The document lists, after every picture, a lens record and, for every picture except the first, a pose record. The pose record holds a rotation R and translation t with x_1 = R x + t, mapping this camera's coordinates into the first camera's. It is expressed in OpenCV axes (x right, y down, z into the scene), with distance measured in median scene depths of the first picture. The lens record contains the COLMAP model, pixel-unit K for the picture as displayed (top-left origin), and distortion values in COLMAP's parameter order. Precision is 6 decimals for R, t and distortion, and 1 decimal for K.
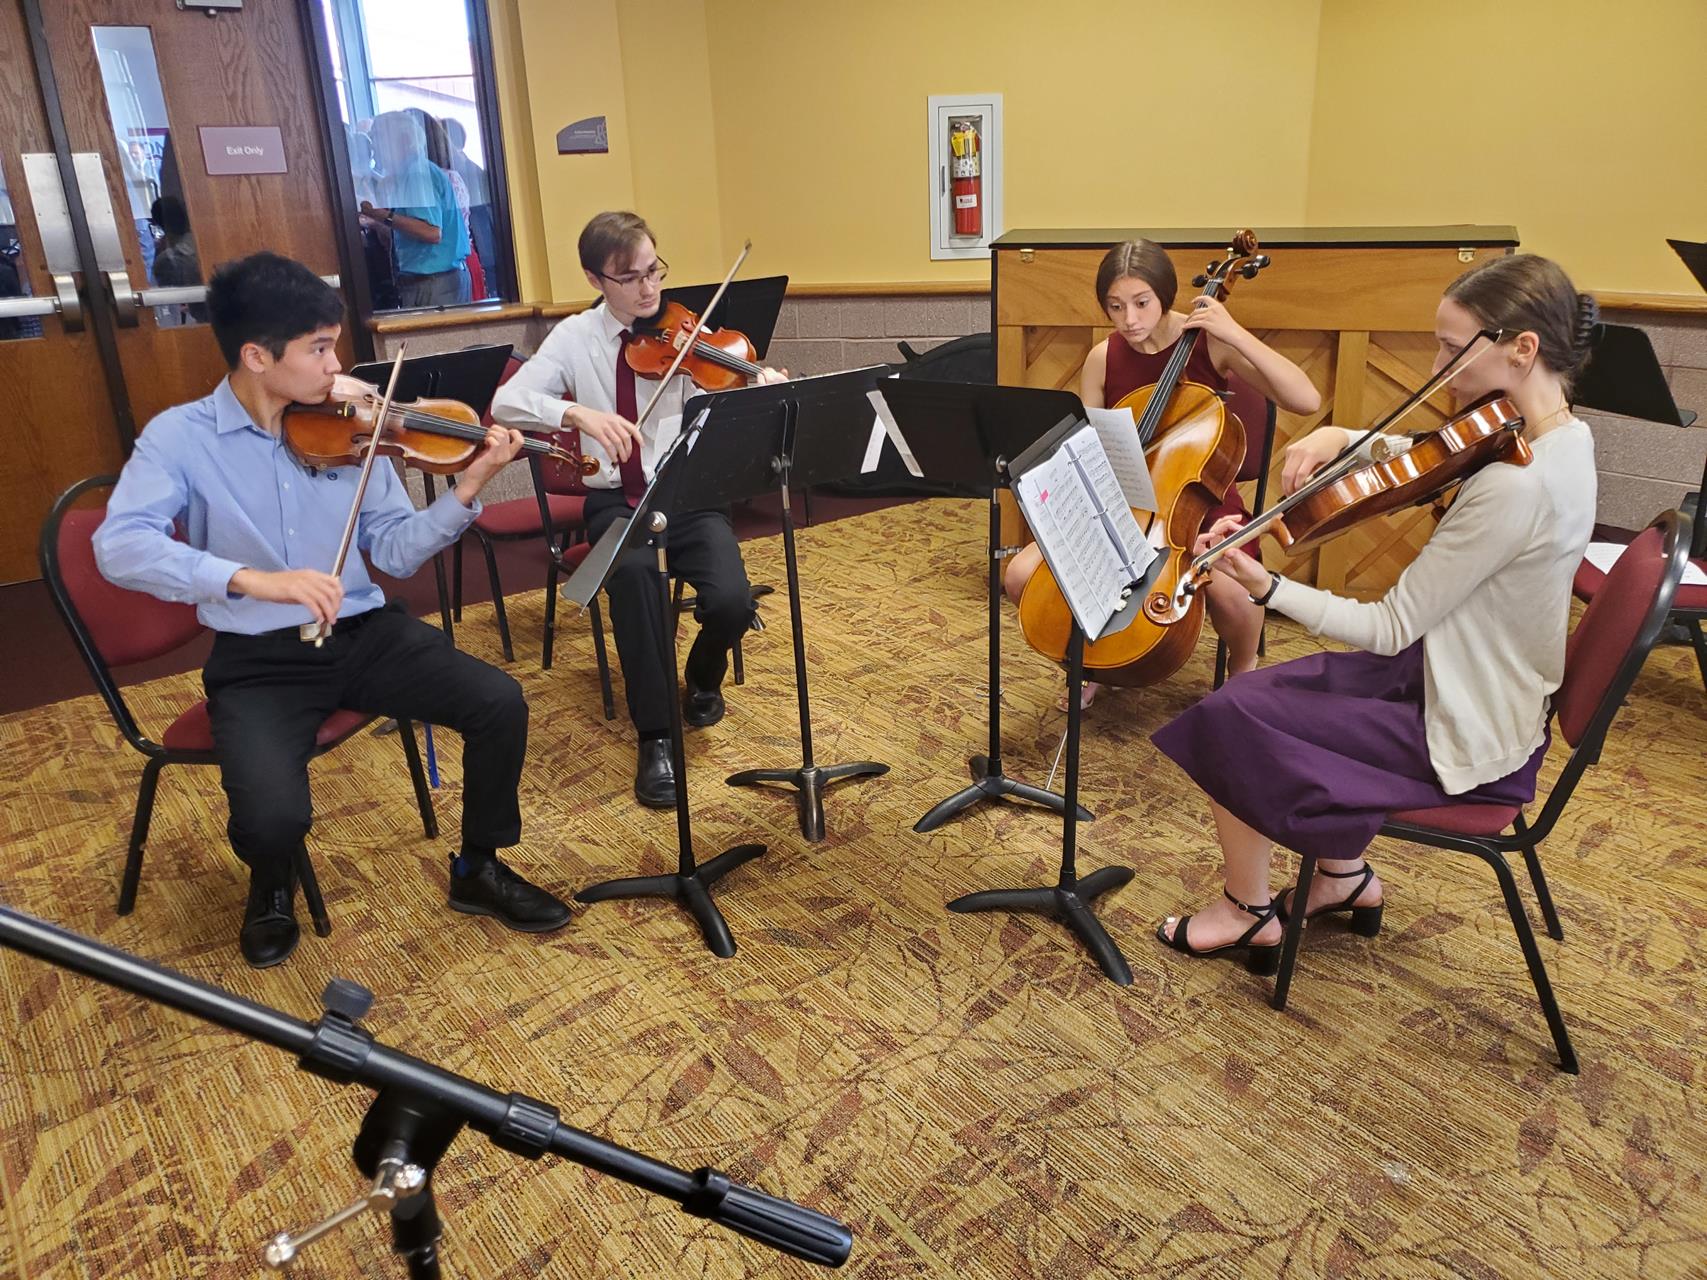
lens RADIAL K [[1318.2, 0, 848.1], [0, 1318.2, 596.9], [0, 0, 1]] dist [0.150410, -0.152930]
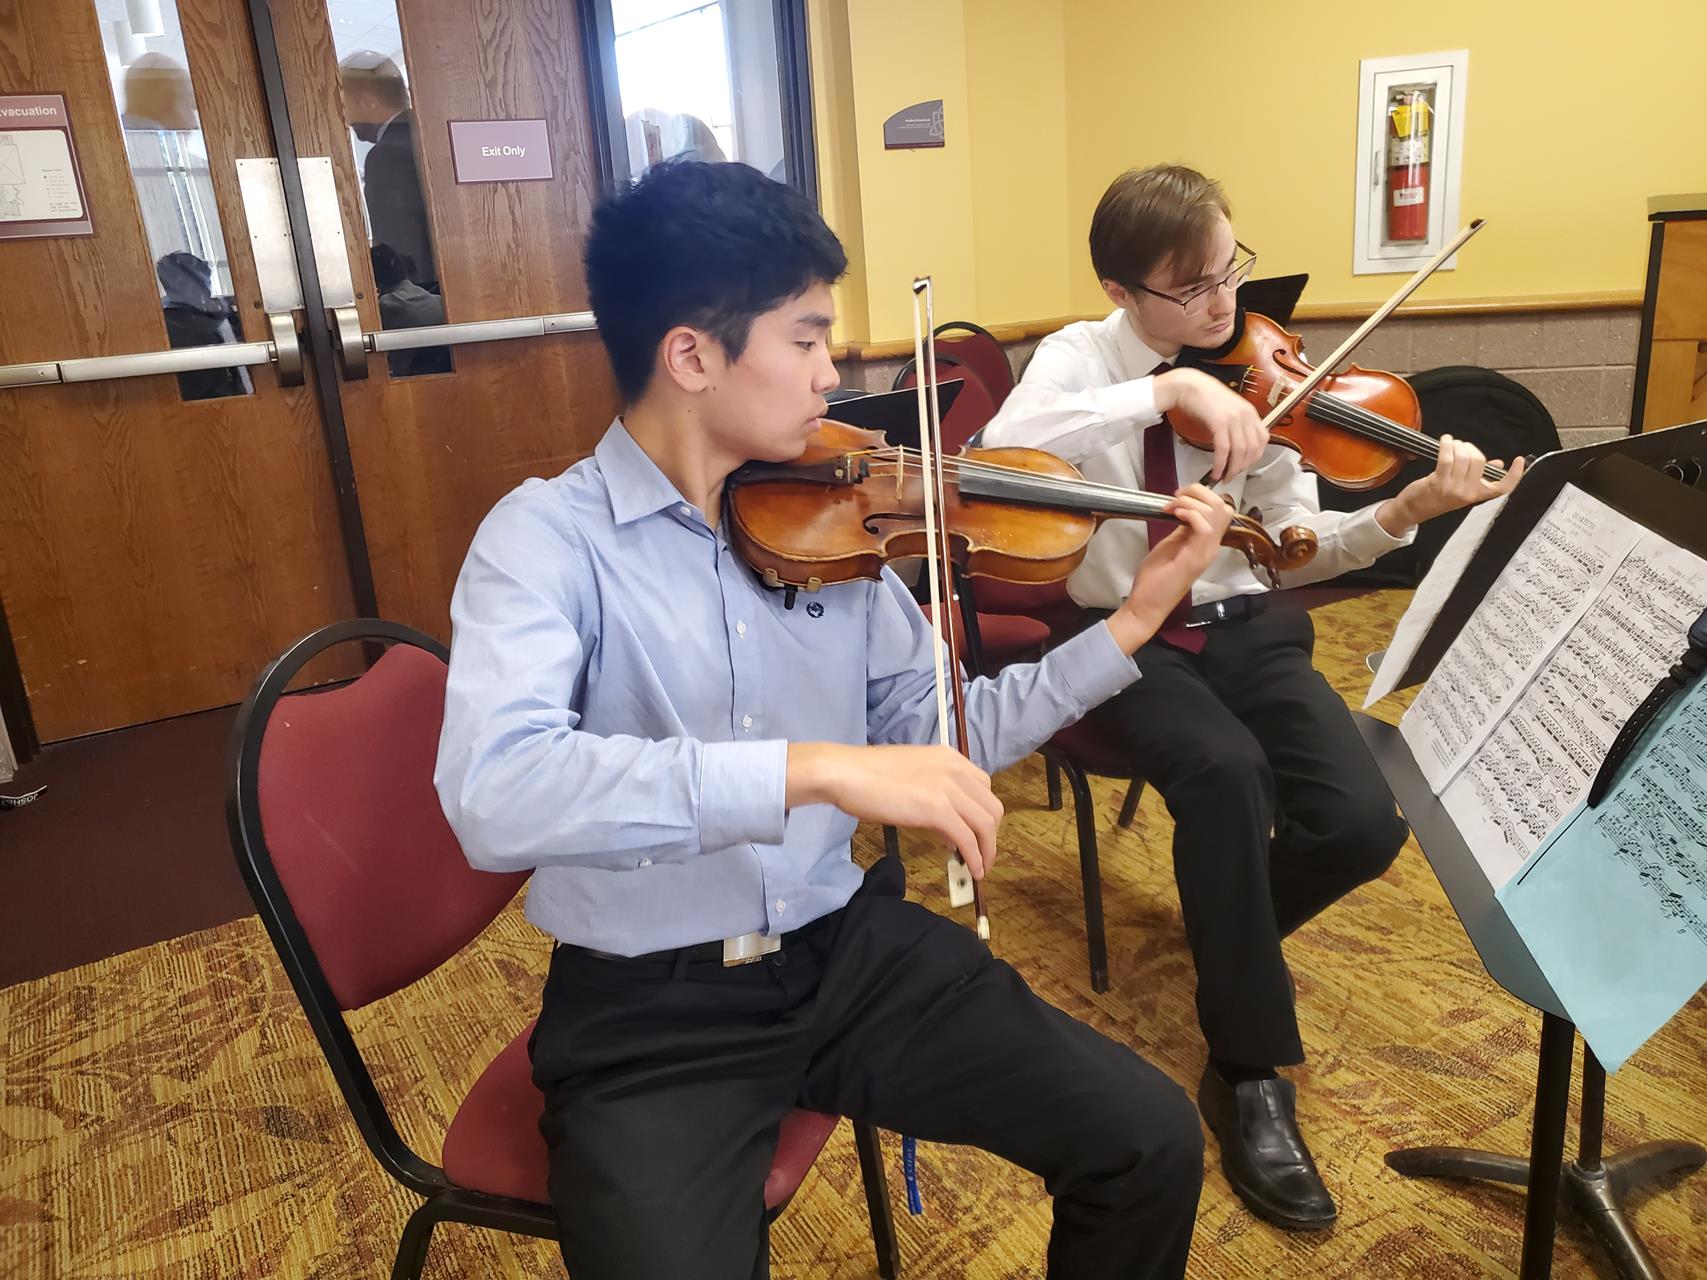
lens RADIAL K [[1330.1, 0, 852.1], [0, 1330.1, 612.6], [0, 0, 1]] dist [-0.004629, 0.007444]
pose [[0.993669, 0.005809, -0.112194, -0.165772], [-0.010115, 0.999232, -0.037854, -0.040228], [0.111888, 0.038750, 0.992965, 0.290751]]
